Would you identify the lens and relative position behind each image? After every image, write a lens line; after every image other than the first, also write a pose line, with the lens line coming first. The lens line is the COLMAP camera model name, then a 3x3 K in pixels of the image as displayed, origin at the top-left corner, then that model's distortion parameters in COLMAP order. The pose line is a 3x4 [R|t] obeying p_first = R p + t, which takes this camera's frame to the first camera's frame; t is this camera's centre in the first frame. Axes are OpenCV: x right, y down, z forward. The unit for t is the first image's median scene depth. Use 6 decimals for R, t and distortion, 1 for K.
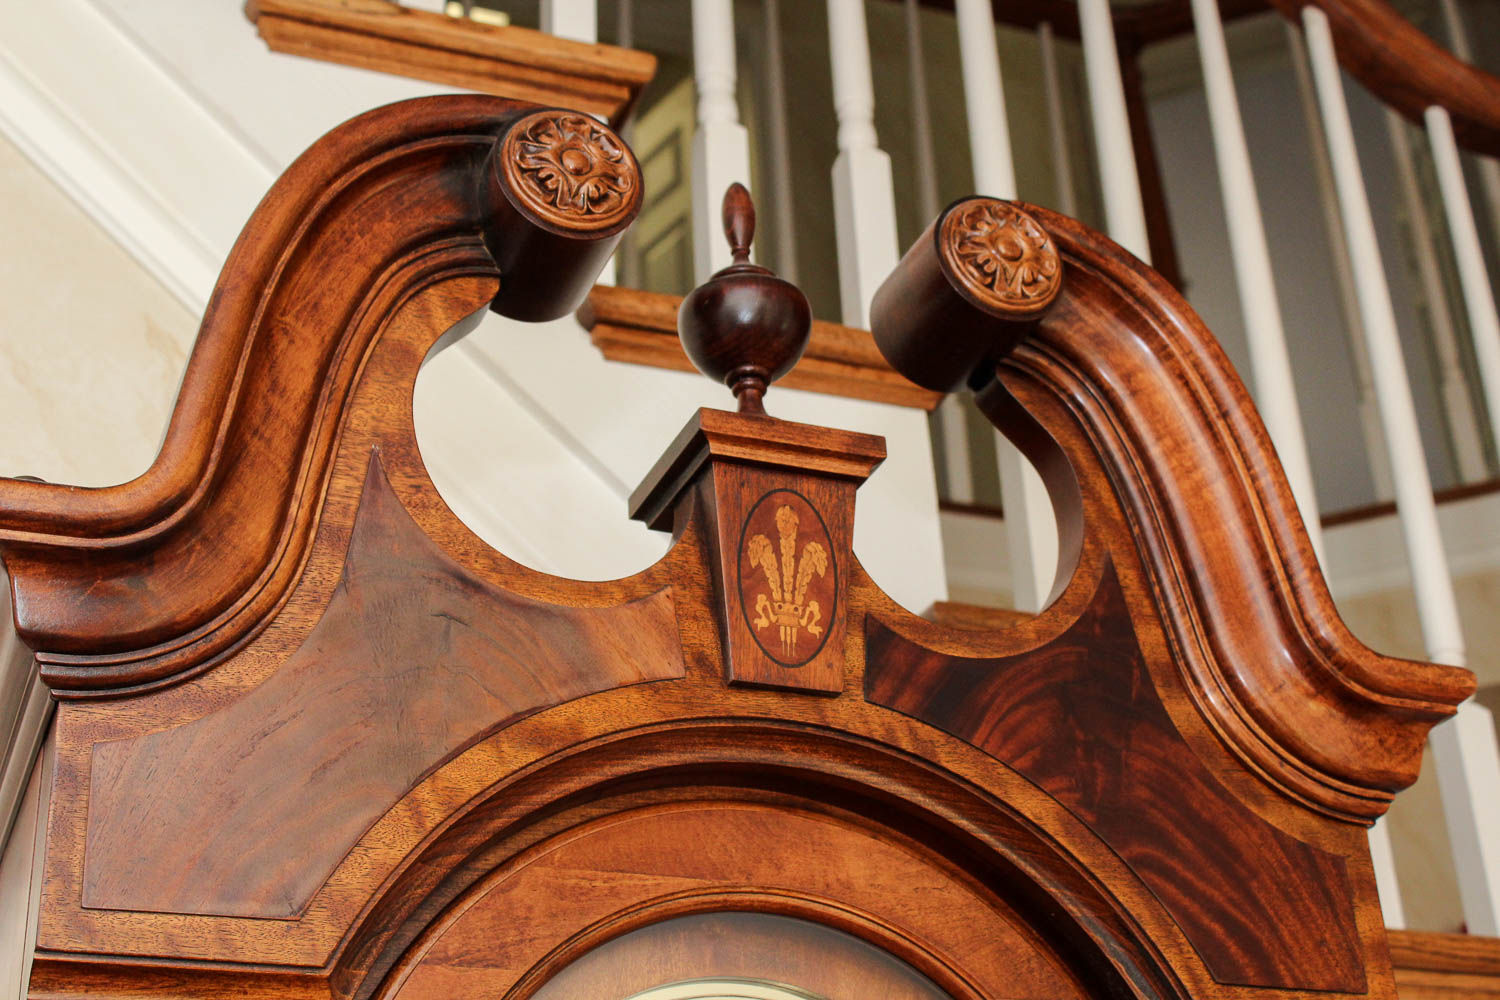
lens RADIAL K [[2347.9, 0, 750.0], [0, 2347.9, 500.0], [0, 0, 1]] dist [-0.036005, -0.044217]
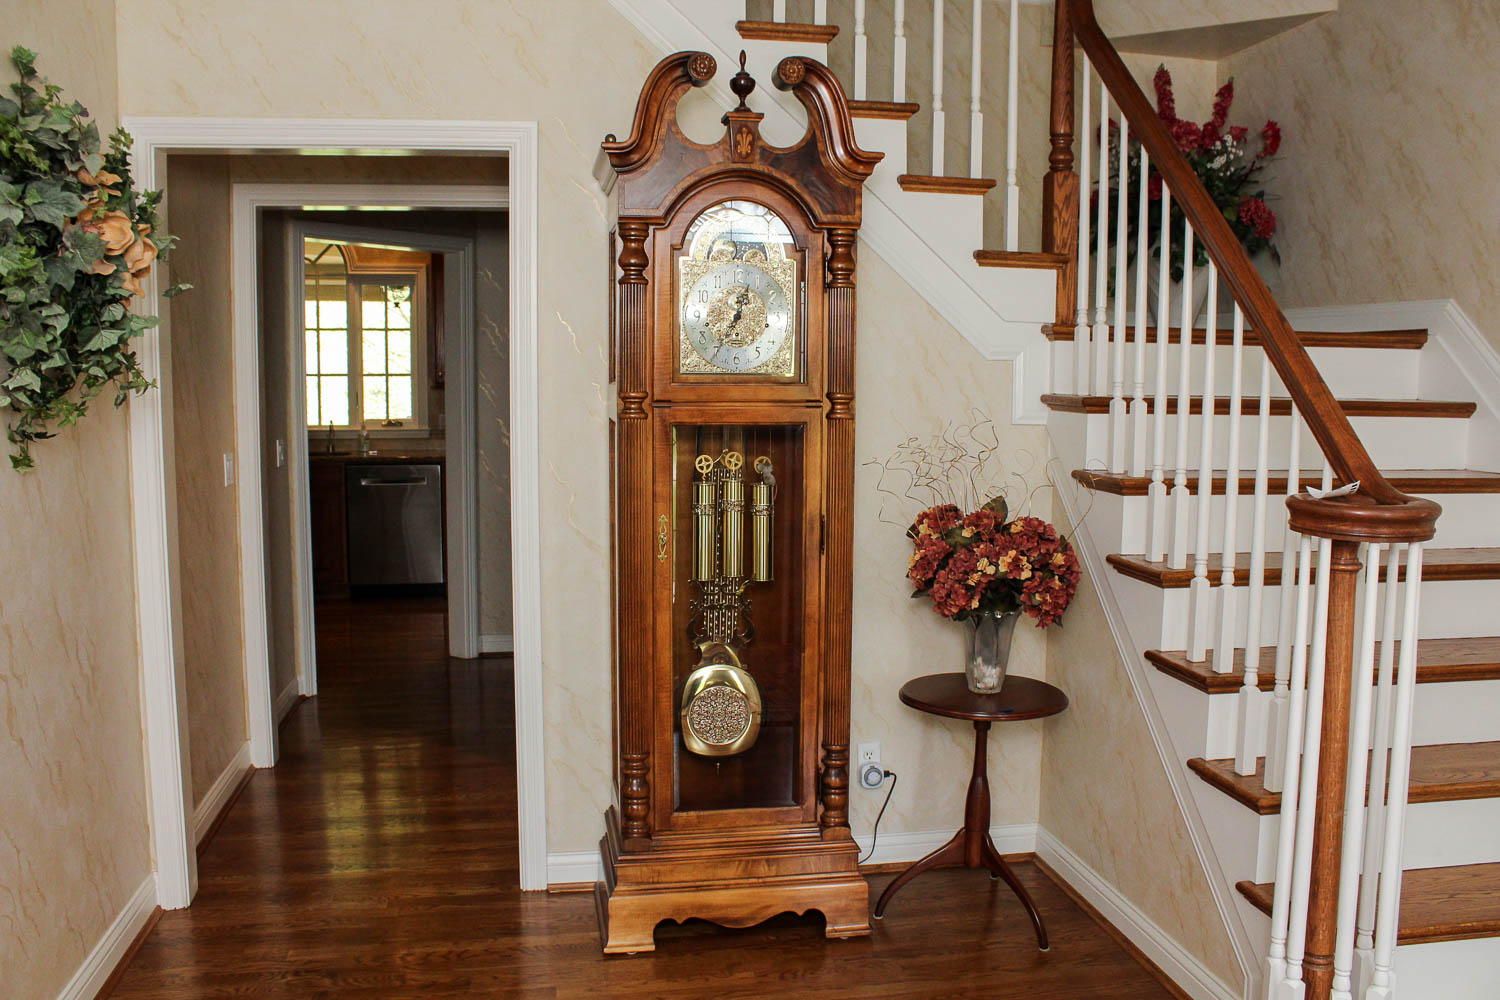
lens RADIAL K [[1272.5, 0, 750.0], [0, 1272.5, 500.0], [0, 0, 1]] dist [-0.150802, 0.000038]
pose [[0.974794, 0.076514, -0.209574, 0.717101], [0.050589, 0.839081, 0.541649, -0.864978], [0.217293, -0.538599, 0.814061, -1.862655]]
